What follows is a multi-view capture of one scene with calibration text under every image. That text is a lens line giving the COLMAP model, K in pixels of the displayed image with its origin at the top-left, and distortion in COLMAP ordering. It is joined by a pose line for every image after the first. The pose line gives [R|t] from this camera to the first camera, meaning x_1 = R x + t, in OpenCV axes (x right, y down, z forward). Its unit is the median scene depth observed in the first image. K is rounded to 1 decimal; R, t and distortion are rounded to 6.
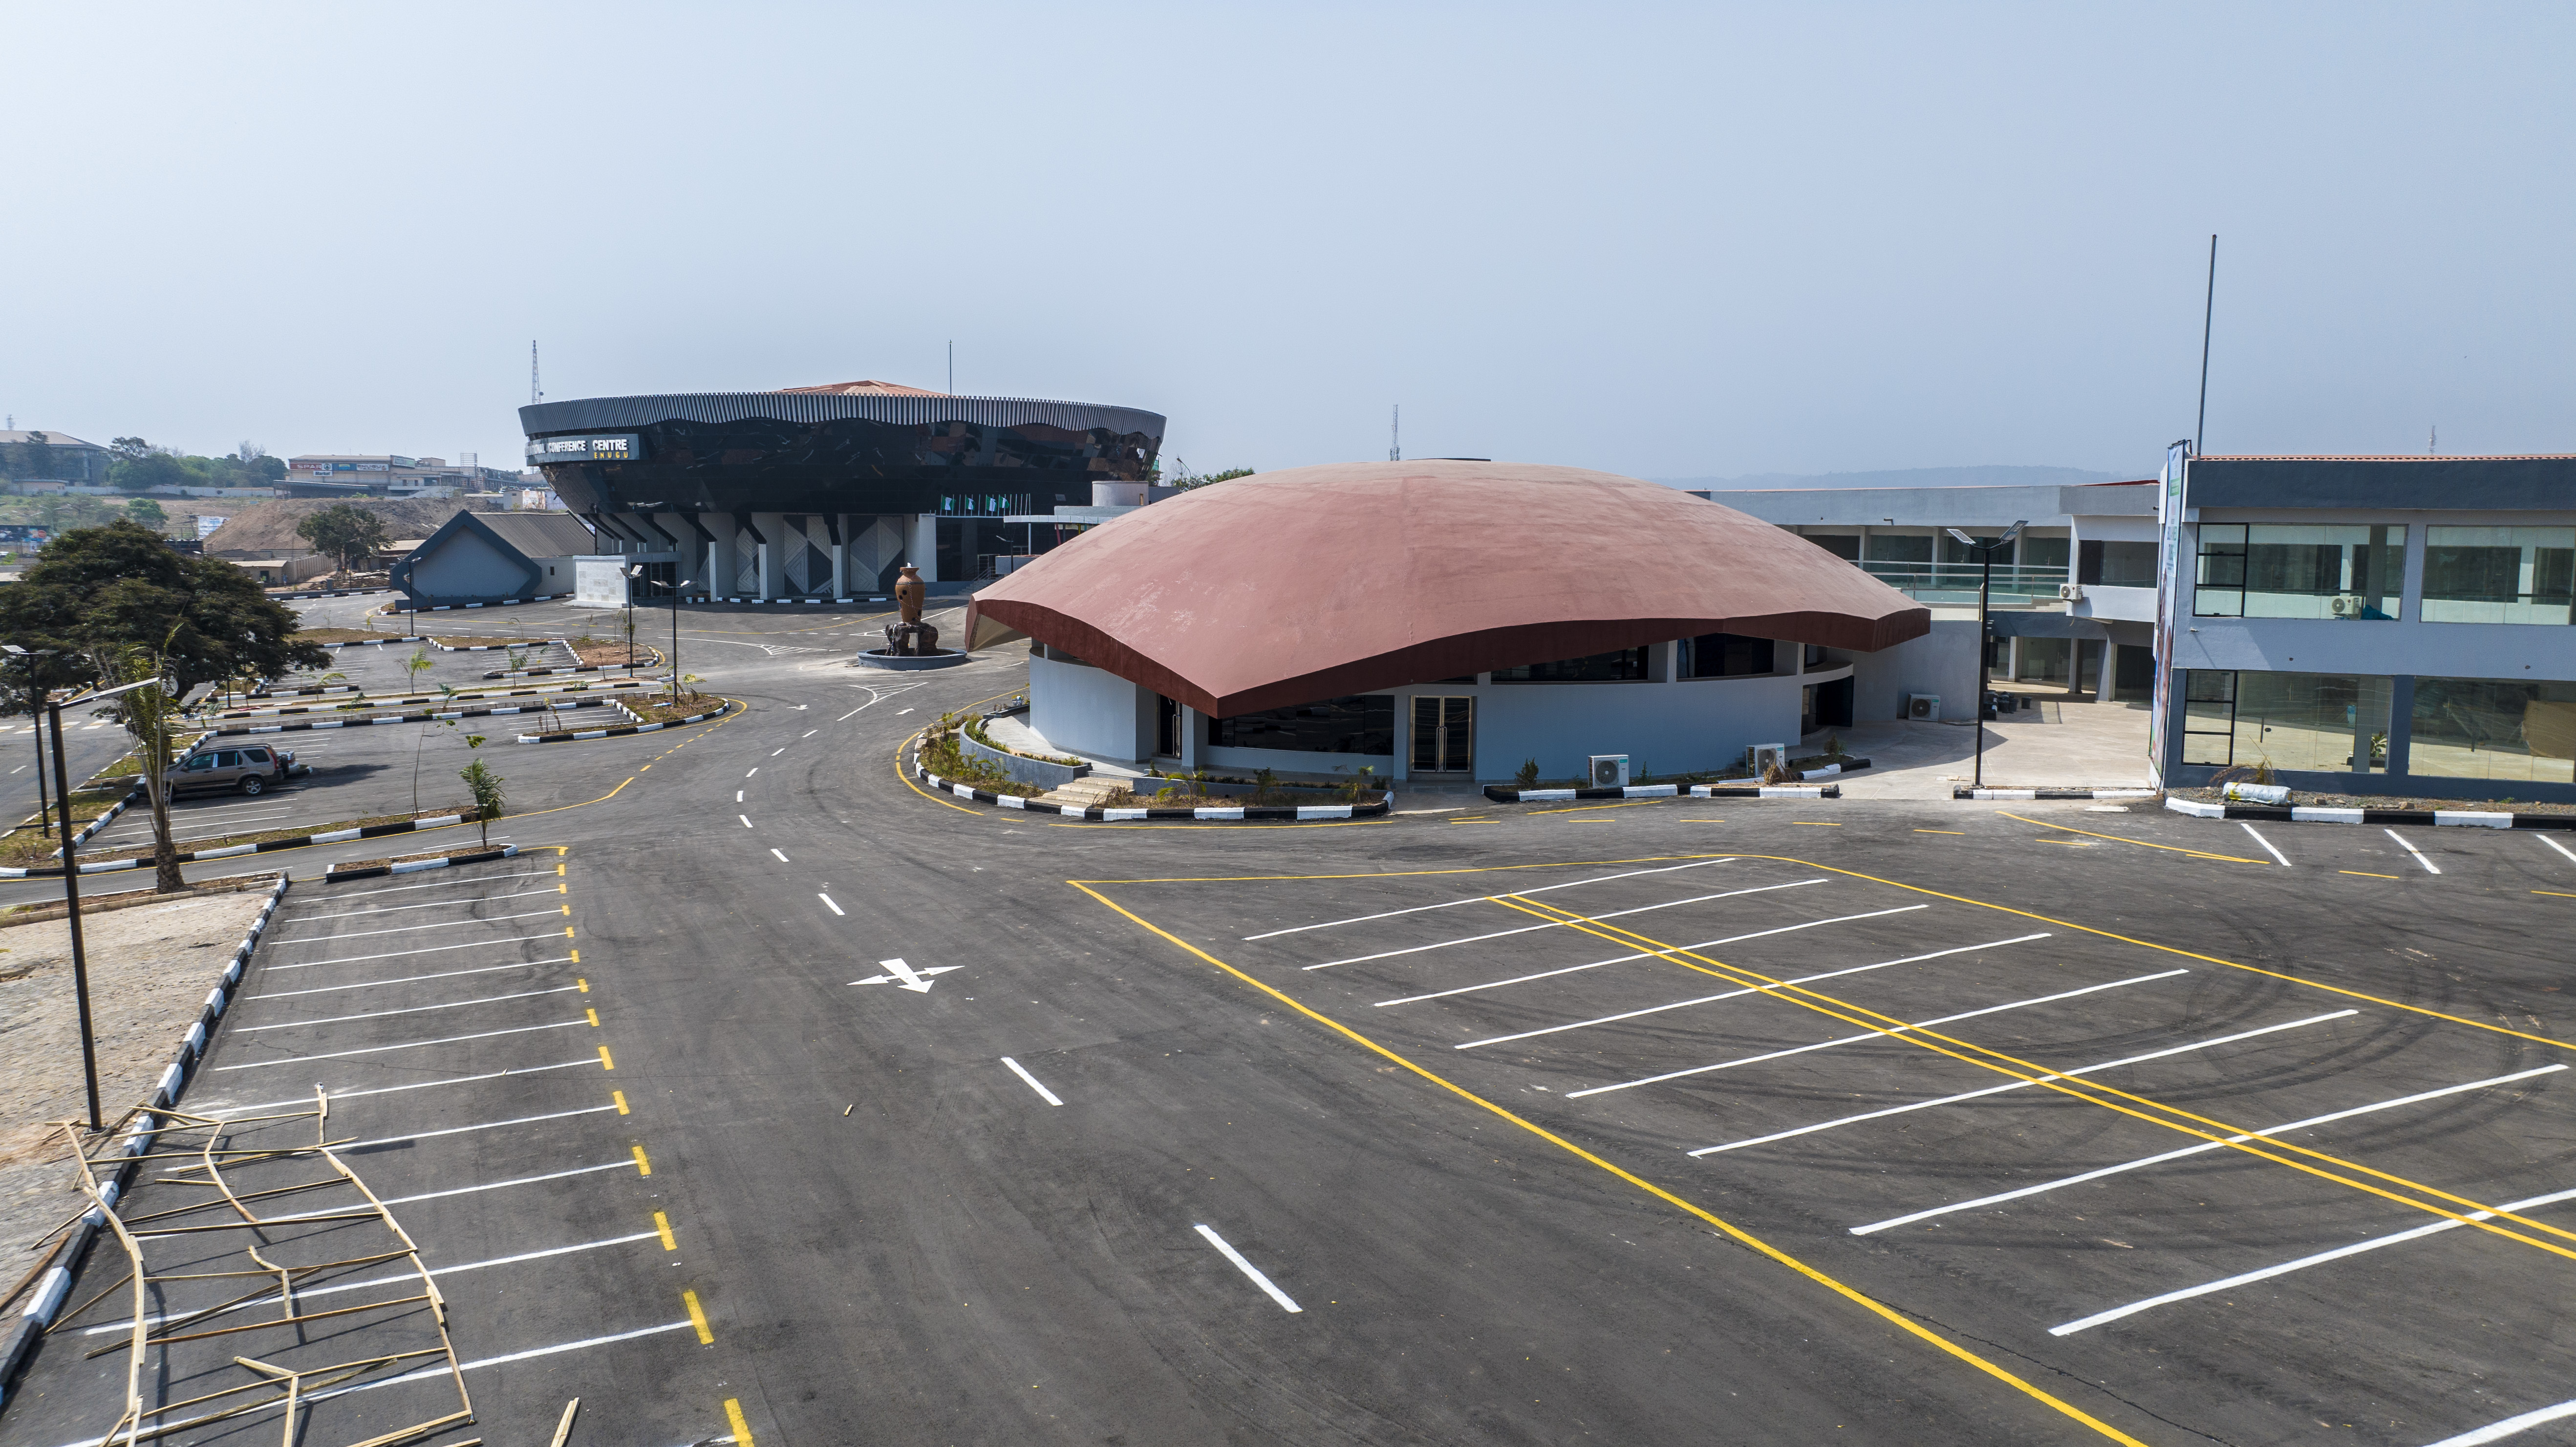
lens RADIAL K [[1822.9, 0, 1288.0], [0, 1822.9, 723.5], [0, 0, 1]] dist [-0.017886, -0.007316]
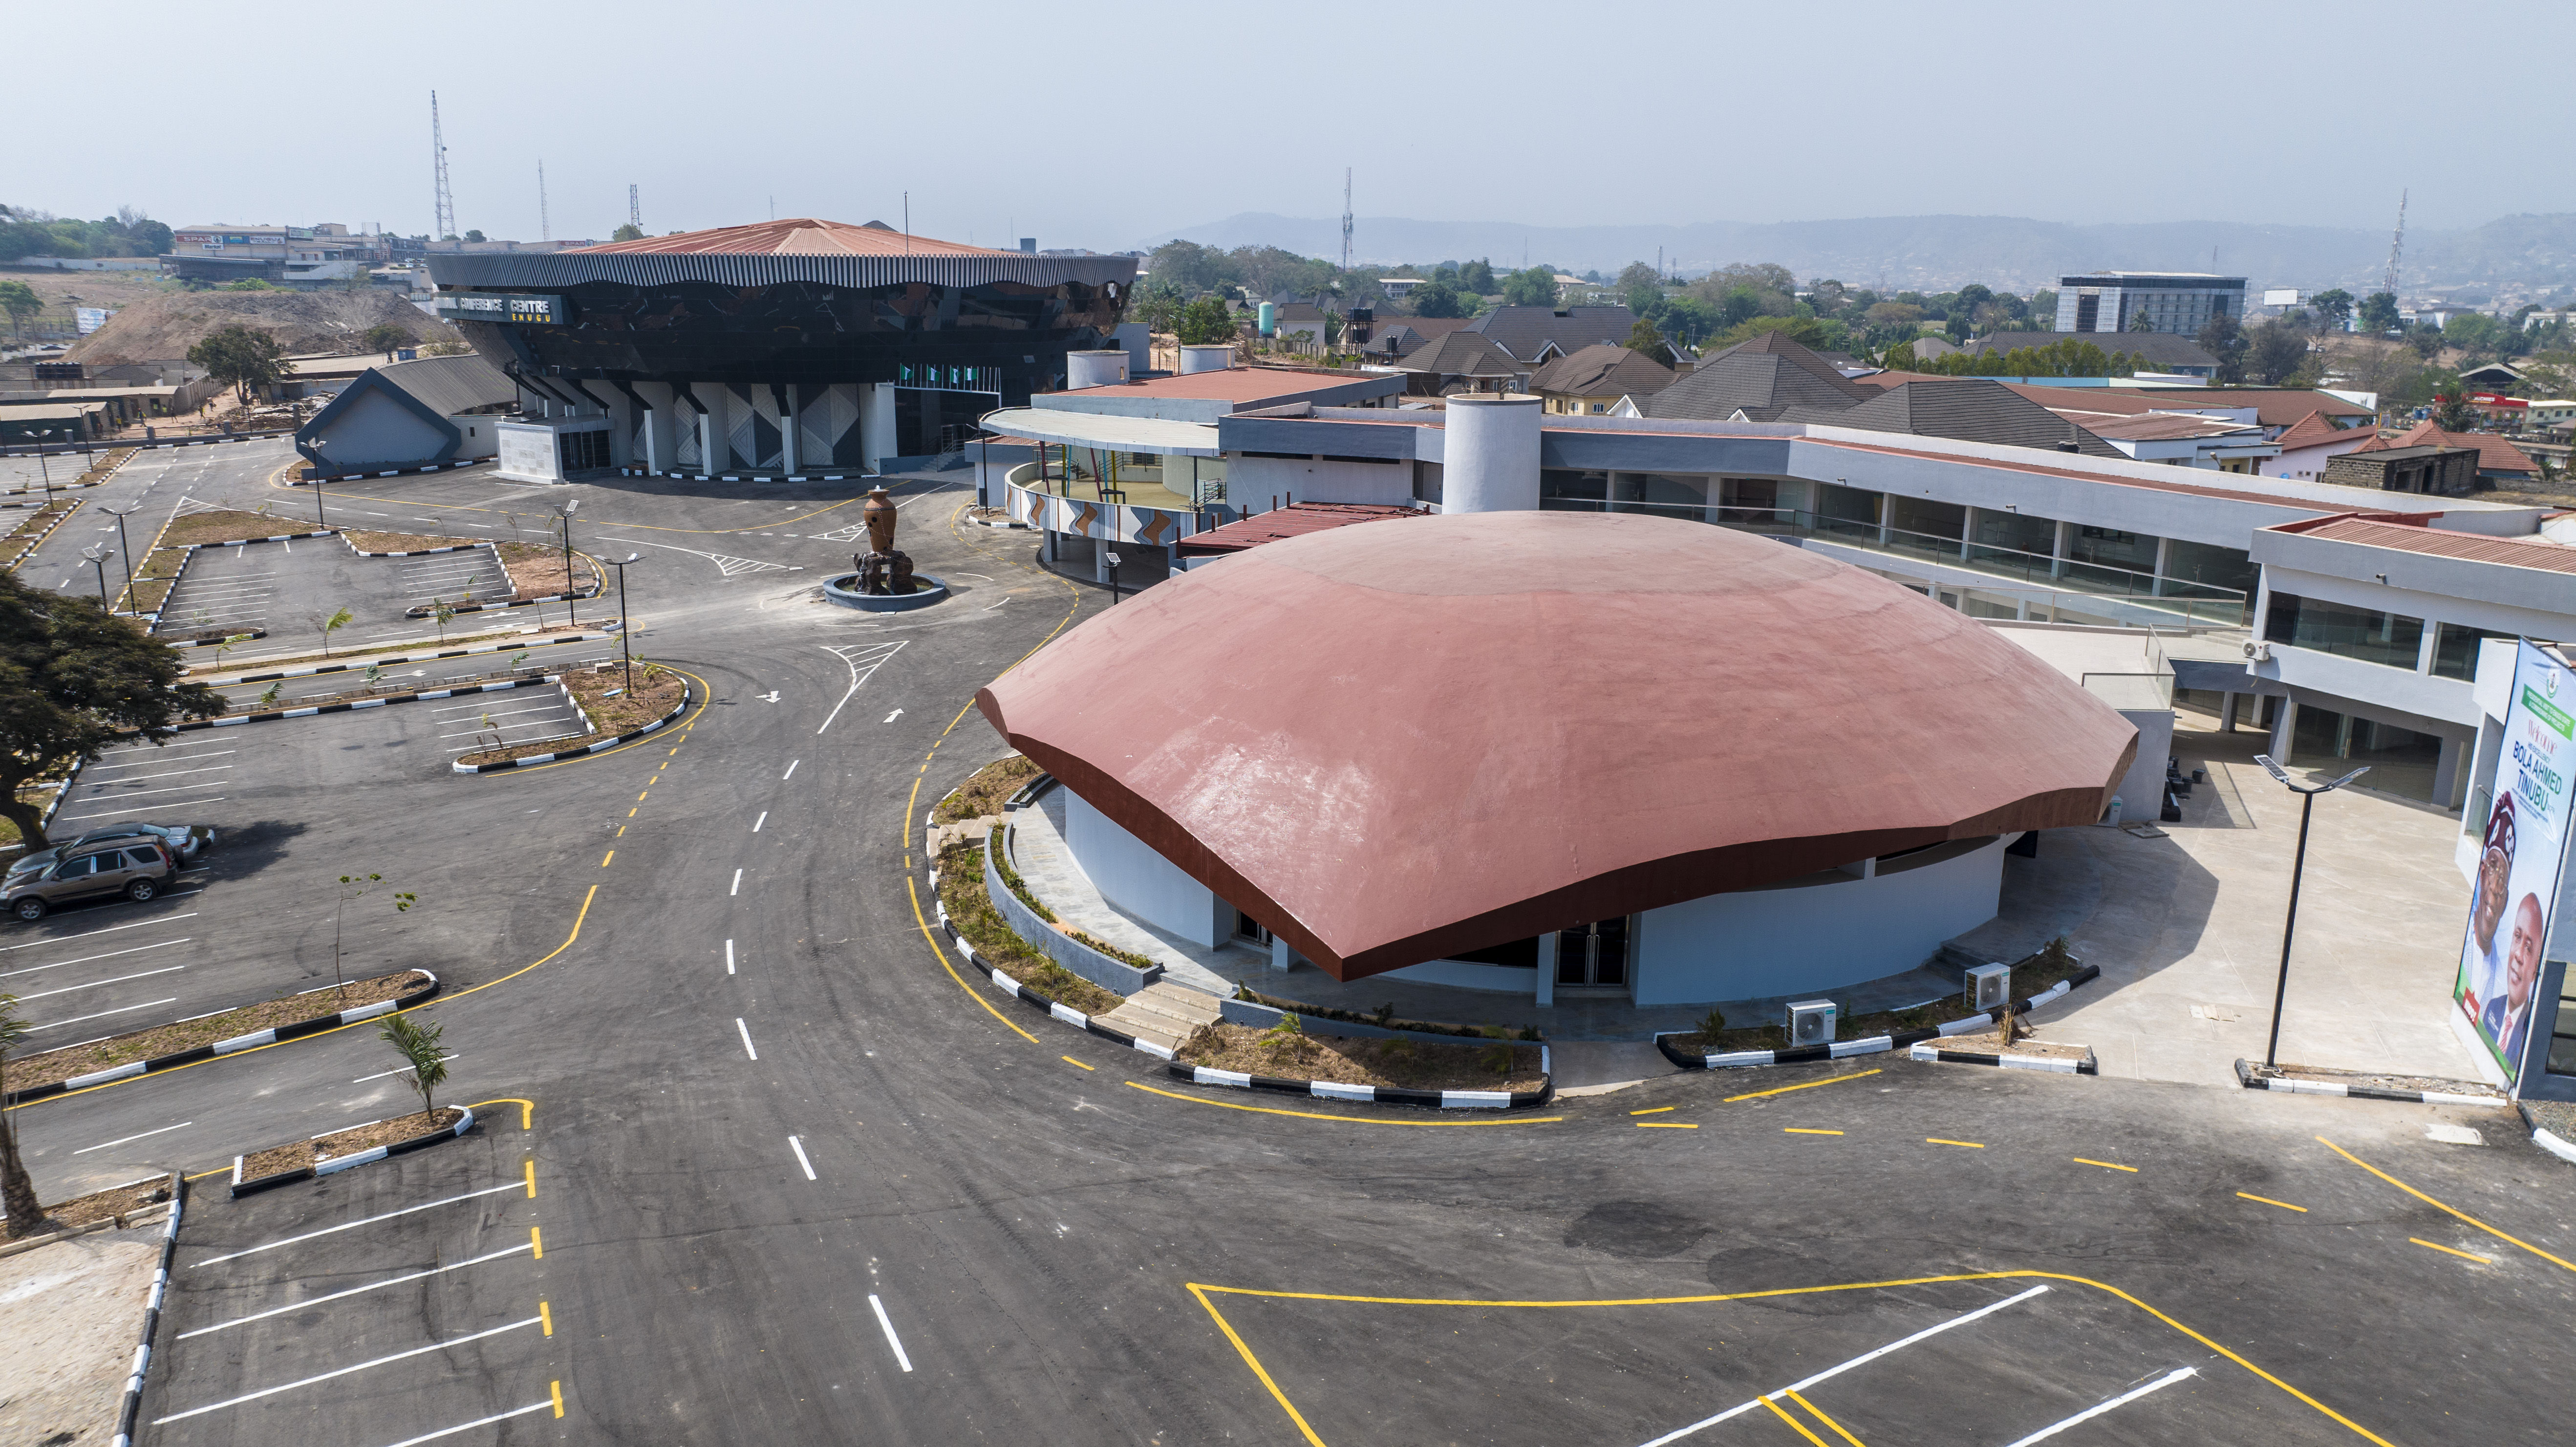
lens RADIAL K [[1816.1, 0, 1288.1], [0, 1816.1, 705.9], [0, 0, 1]] dist [-0.059867, 0.071783]
pose [[0.999335, -0.009213, 0.035273, -0.038191], [0.004293, 0.990550, 0.137088, -0.099614], [-0.036202, -0.136846, 0.989931, 0.096330]]
